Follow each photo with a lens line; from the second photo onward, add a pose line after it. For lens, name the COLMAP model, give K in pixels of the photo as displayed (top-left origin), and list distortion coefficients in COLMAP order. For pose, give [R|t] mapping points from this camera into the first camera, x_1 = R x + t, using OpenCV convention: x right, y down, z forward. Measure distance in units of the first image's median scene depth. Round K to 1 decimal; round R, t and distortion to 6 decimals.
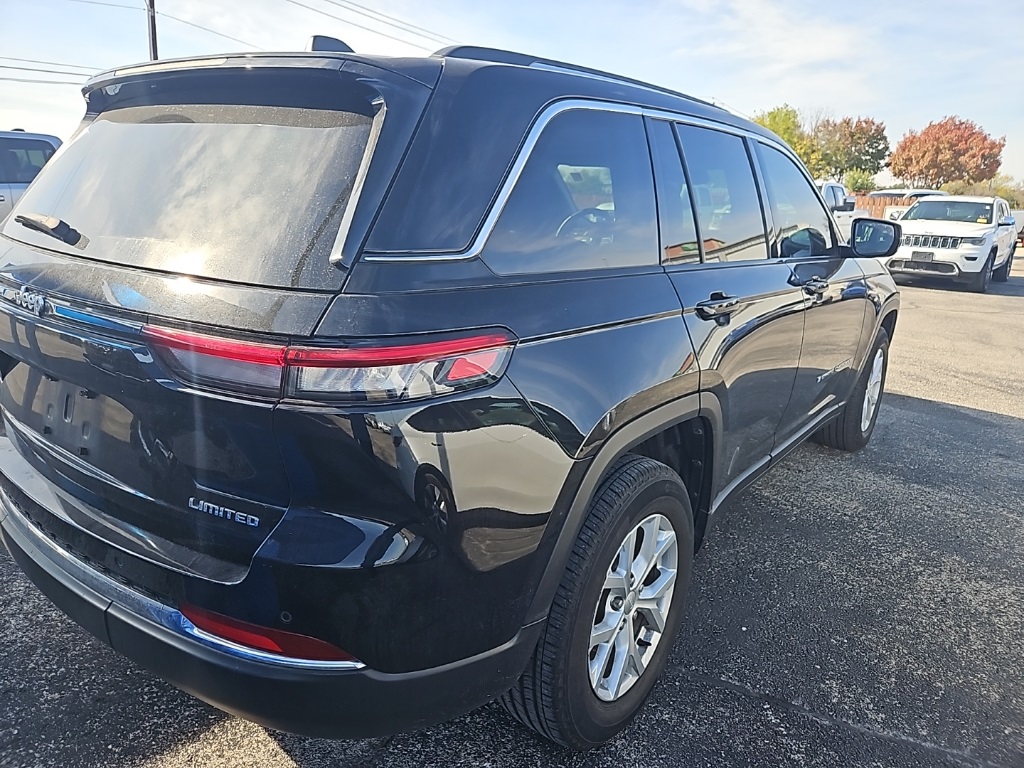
lens RADIAL K [[788.9, 0, 513.0], [0, 788.9, 371.9], [0, 0, 1]] dist [0.107559, -0.134016]
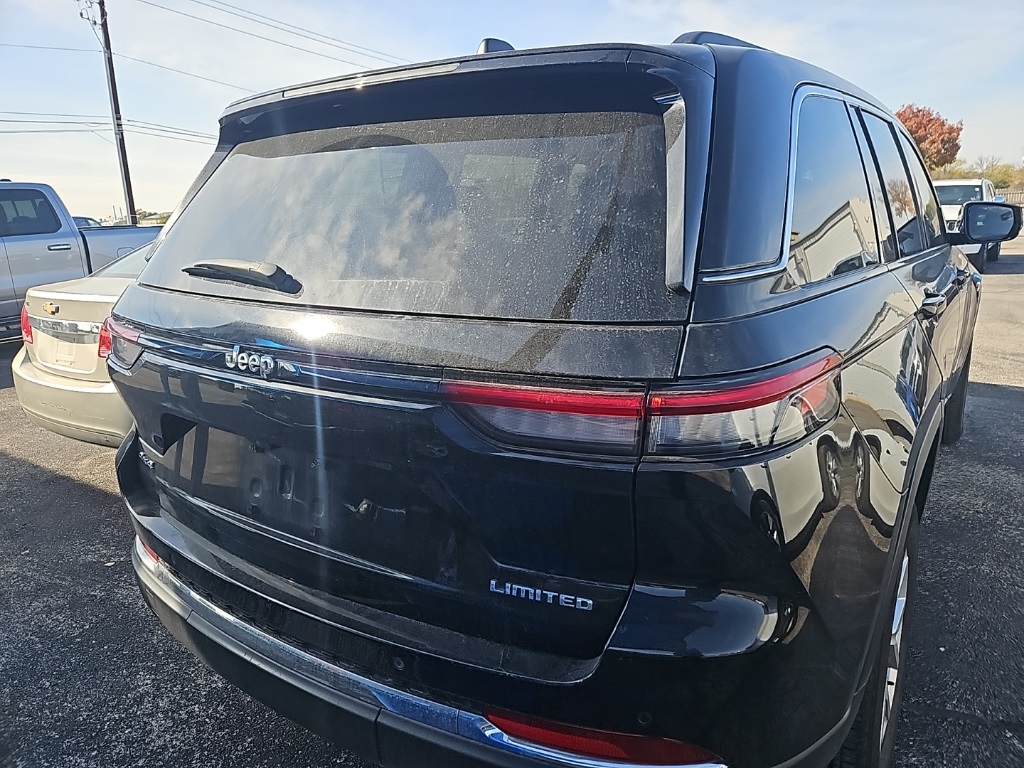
lens RADIAL K [[781.5, 0, 514.0], [0, 781.5, 379.1], [0, 0, 1]] dist [0.097752, -0.110216]
pose [[0.995486, -0.083169, 0.045723, -0.332029], [0.083612, 0.996467, -0.007853, -0.037666], [-0.044908, 0.011641, 0.998923, 0.142156]]
